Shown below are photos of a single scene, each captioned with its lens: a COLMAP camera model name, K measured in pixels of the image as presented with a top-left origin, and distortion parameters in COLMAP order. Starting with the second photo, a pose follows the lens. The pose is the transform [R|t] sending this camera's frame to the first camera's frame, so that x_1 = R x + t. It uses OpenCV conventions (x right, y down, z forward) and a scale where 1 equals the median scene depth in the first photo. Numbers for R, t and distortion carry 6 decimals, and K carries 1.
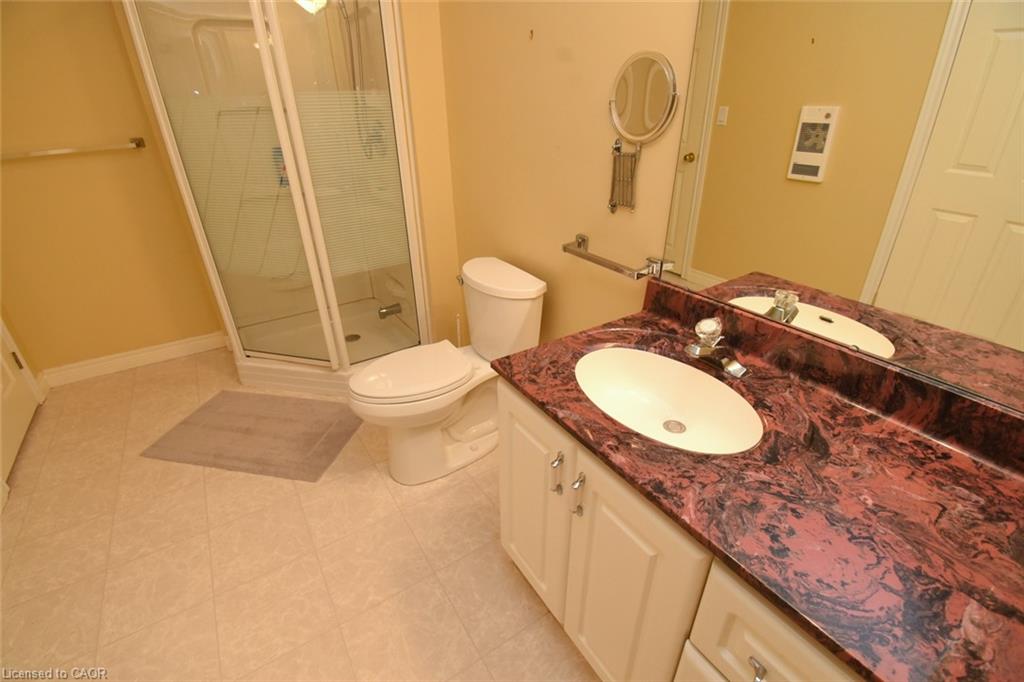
lens RADIAL K [[447.3, 0, 506.6], [0, 447.3, 342.6], [0, 0, 1]] dist [0.016695, -0.025641]
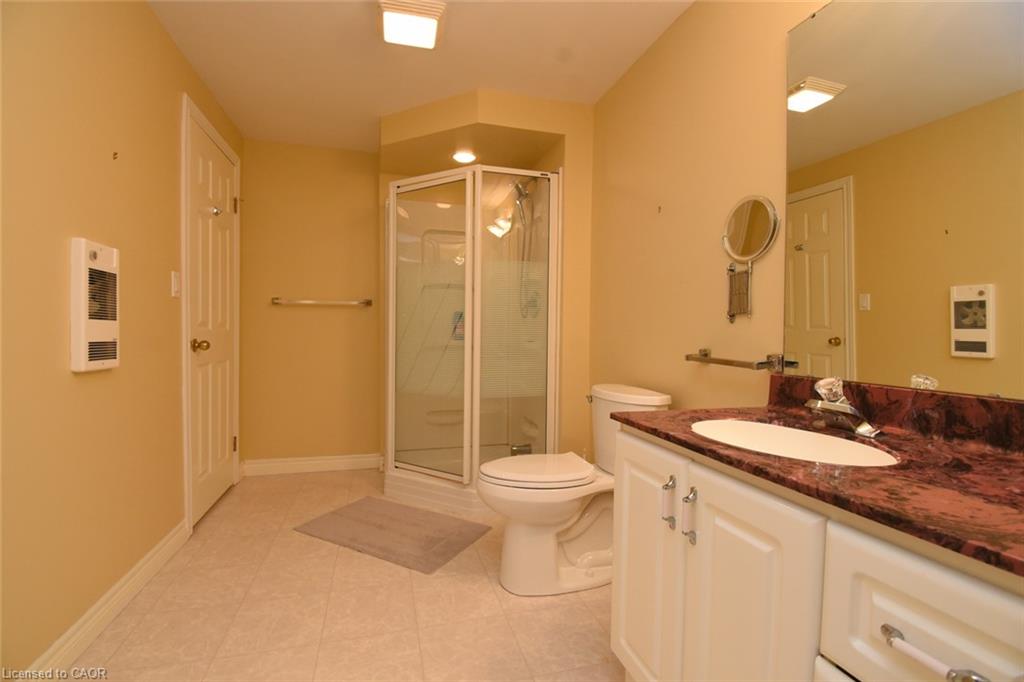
lens RADIAL K [[447.3, 0, 506.6], [0, 447.3, 342.6], [0, 0, 1]] dist [0.016695, -0.025641]
pose [[0.953310, 0.034891, -0.299970, 0.027984], [-0.164995, 0.892120, -0.420592, 0.242478], [0.252934, 0.450449, 0.856224, -0.063577]]
